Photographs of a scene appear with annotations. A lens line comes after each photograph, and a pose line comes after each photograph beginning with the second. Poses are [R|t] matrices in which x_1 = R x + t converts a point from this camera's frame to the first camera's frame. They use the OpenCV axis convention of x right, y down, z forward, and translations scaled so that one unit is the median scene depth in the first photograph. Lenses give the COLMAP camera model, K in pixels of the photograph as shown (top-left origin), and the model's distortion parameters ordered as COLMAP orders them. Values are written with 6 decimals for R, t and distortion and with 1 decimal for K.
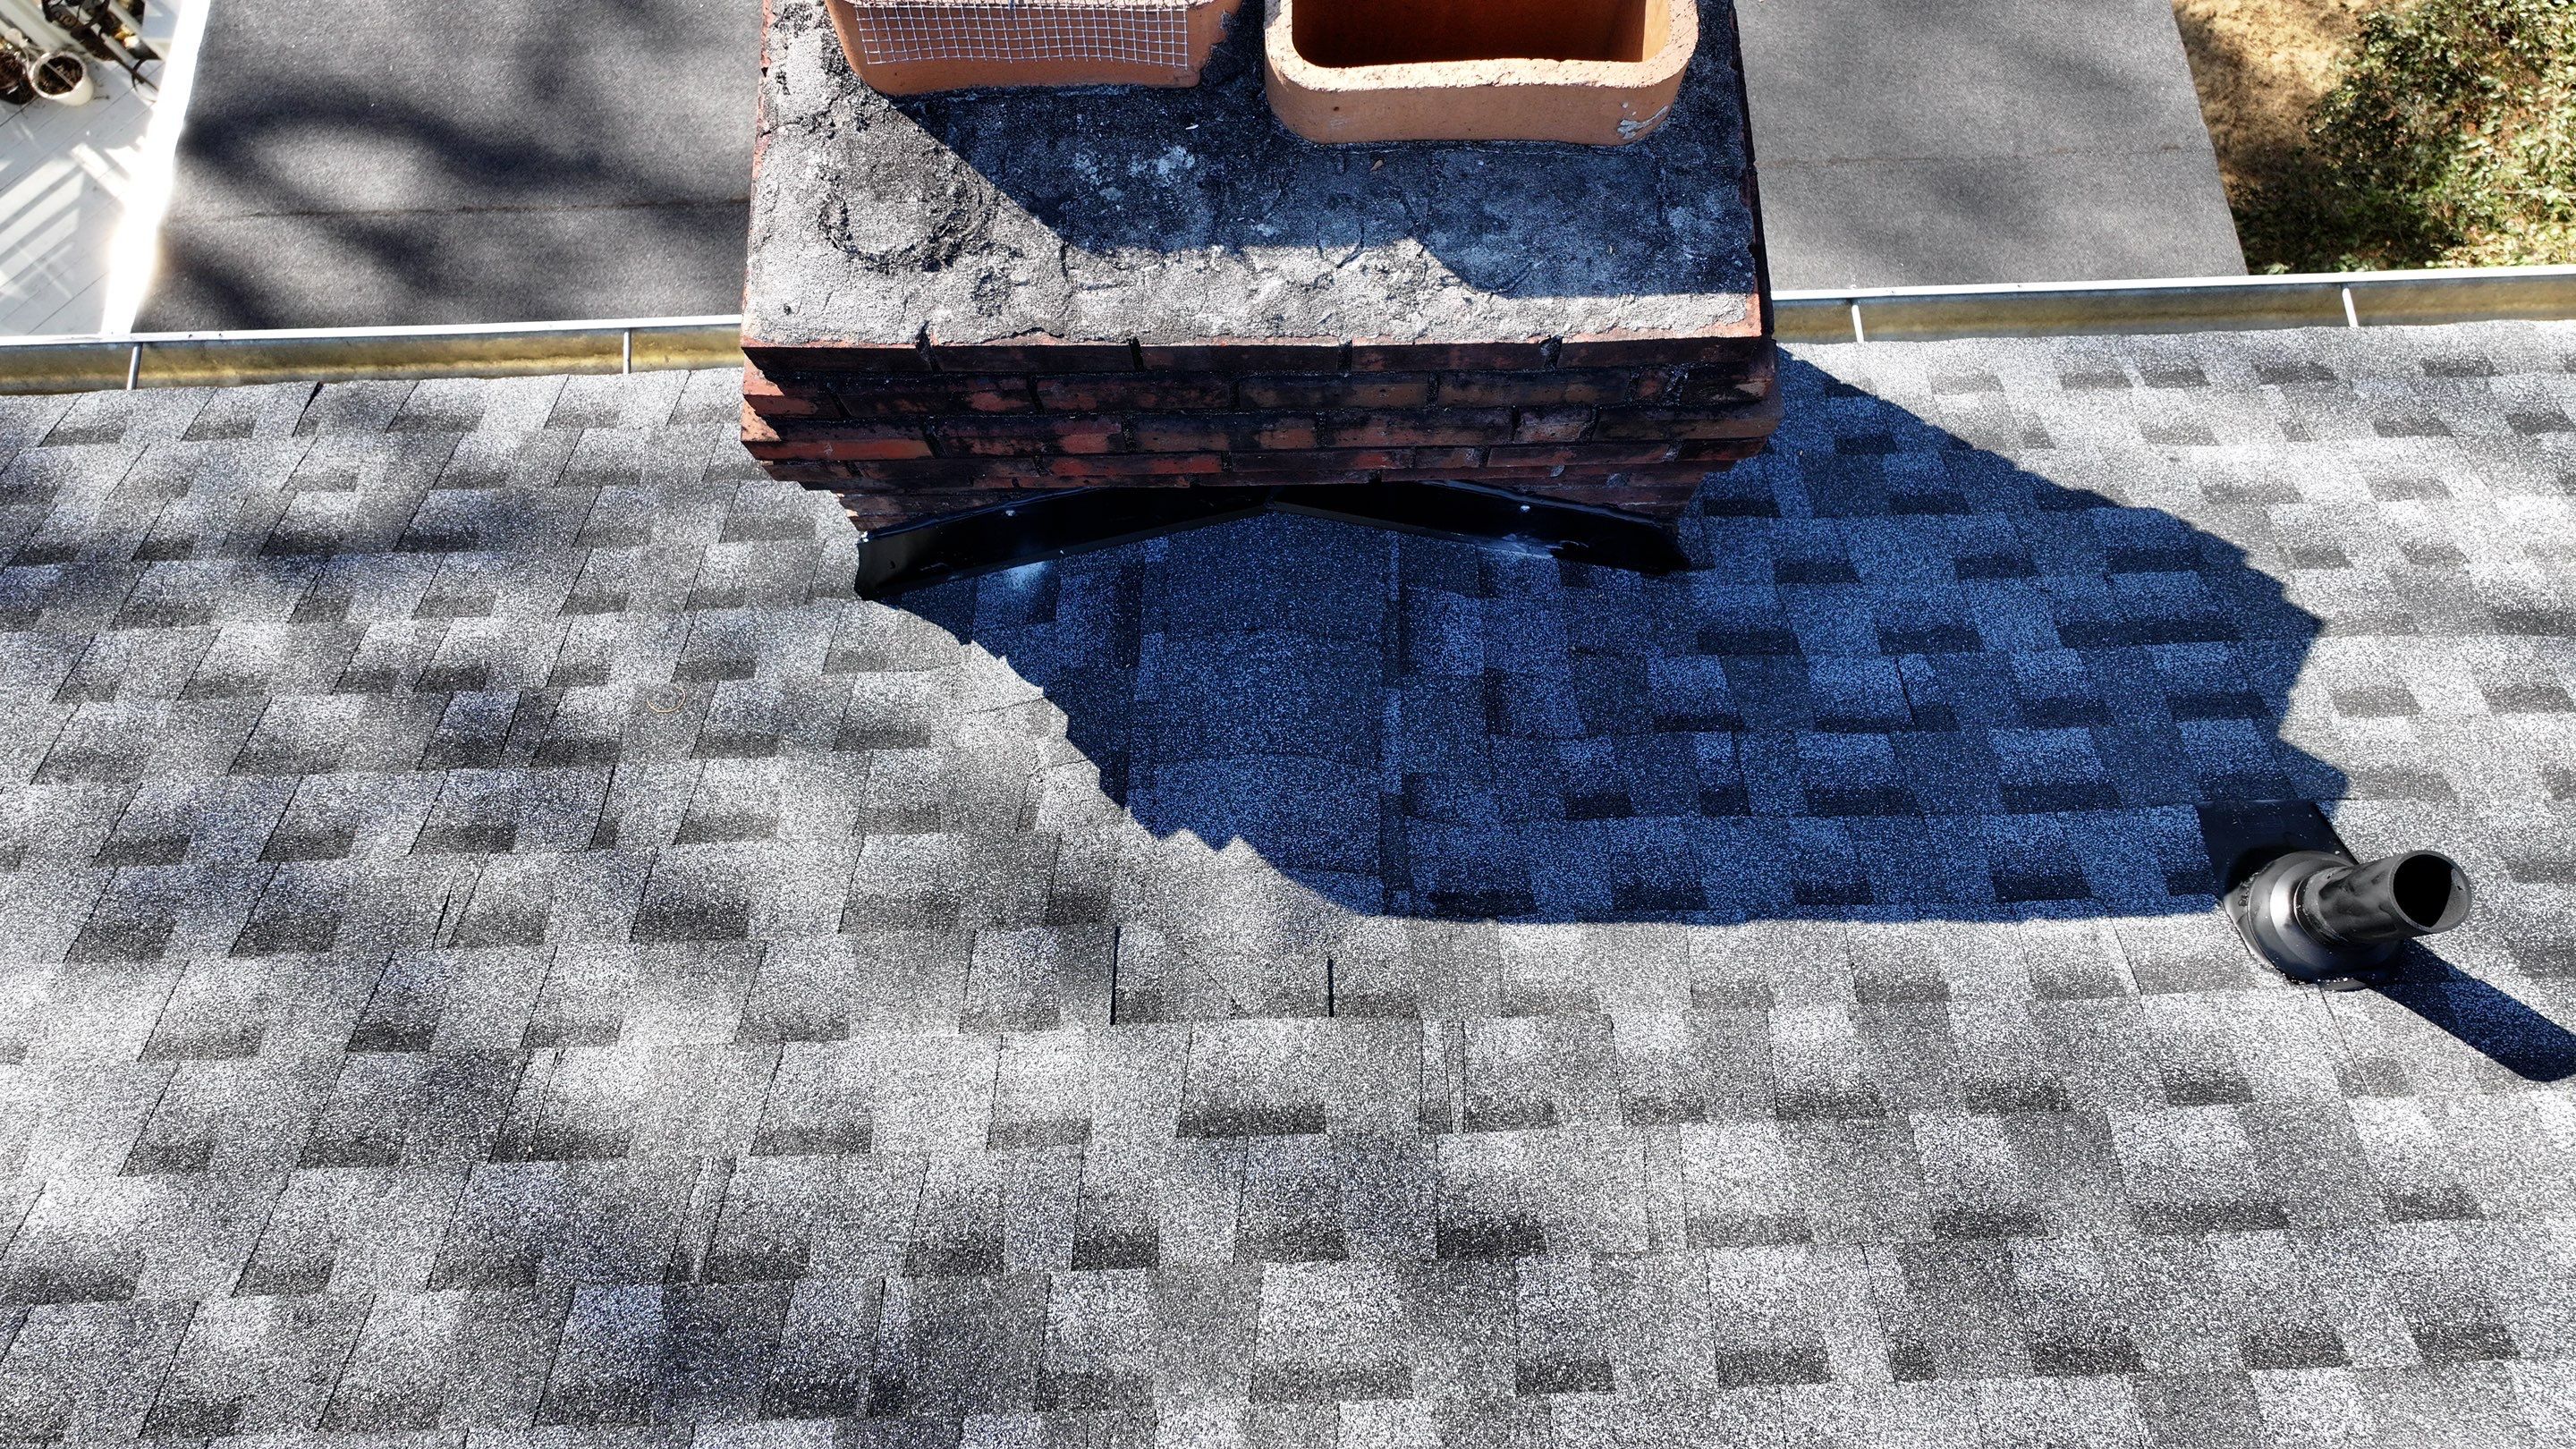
lens RADIAL K [[1798.2, 0, 1301.3], [0, 1798.2, 711.5], [0, 0, 1]] dist [0.000724, 0.014824]
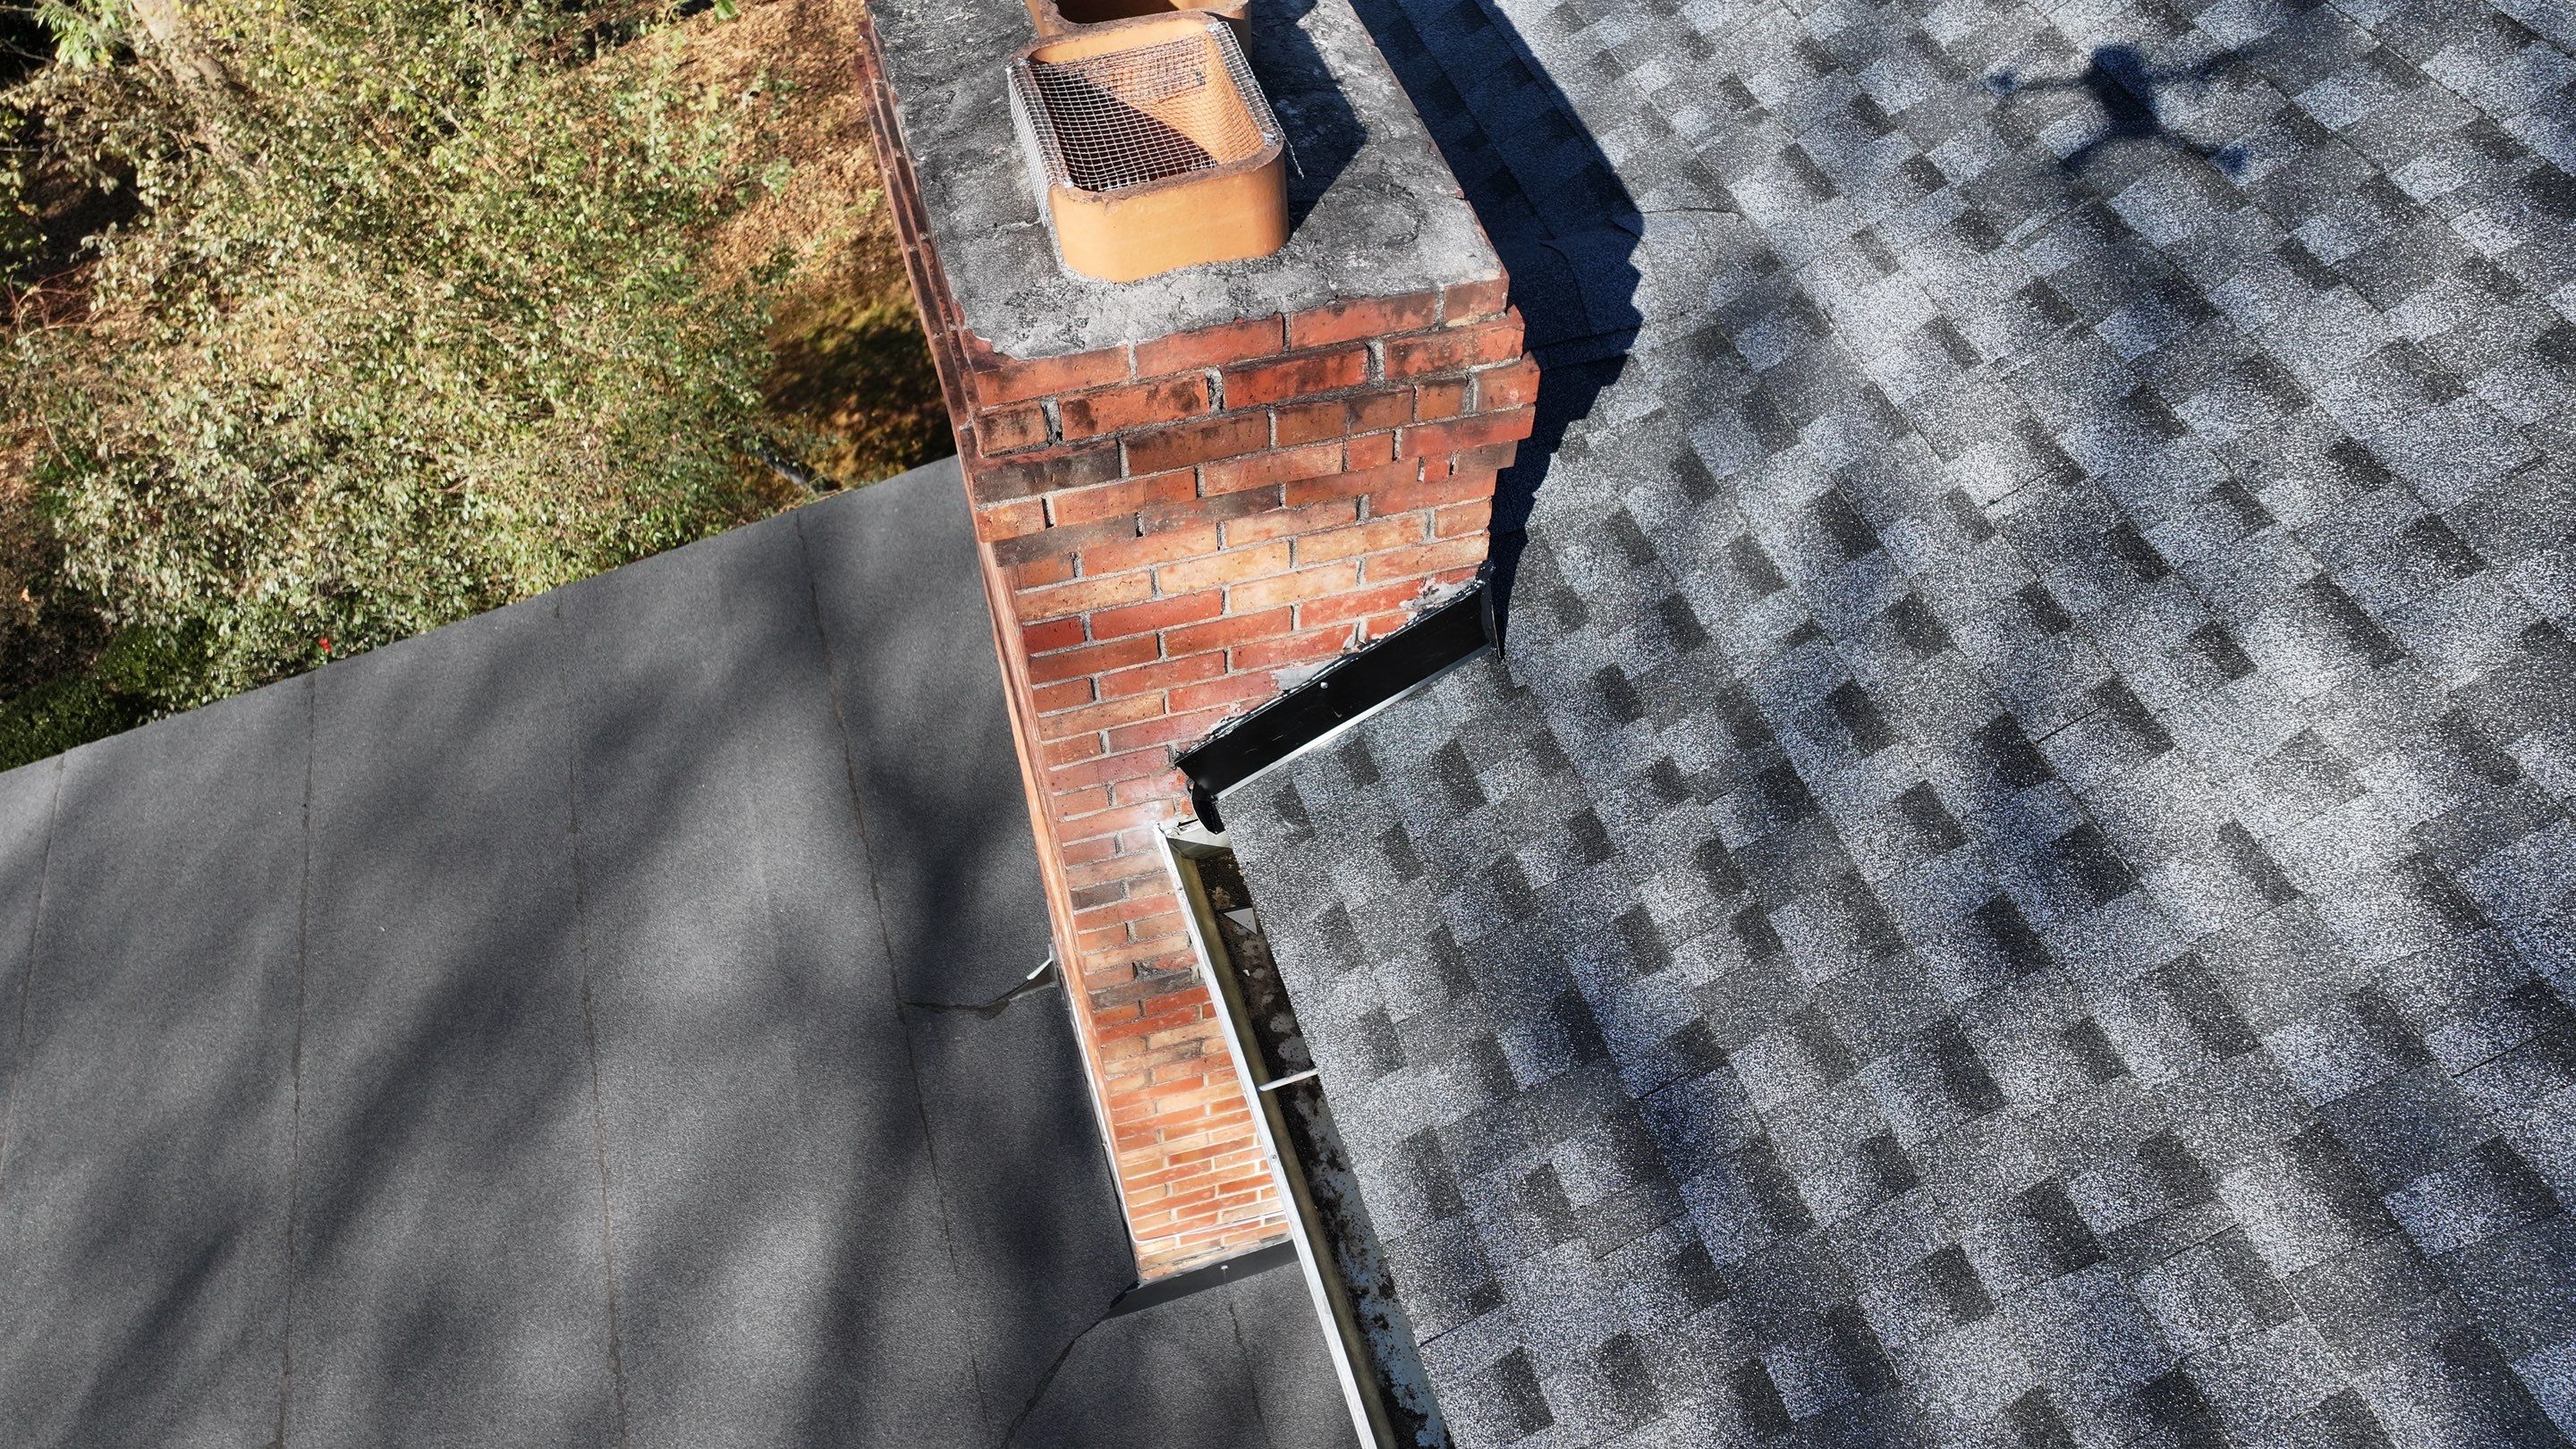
lens RADIAL K [[1798.2, 0, 1299.5], [0, 1798.2, 721.2], [0, 0, 1]] dist [0.000724, 0.014824]
pose [[-0.270641, -0.734920, 0.621808, -1.121296], [0.935390, -0.048048, 0.350339, -0.695996], [-0.227595, 0.676449, 0.700441, 0.274384]]
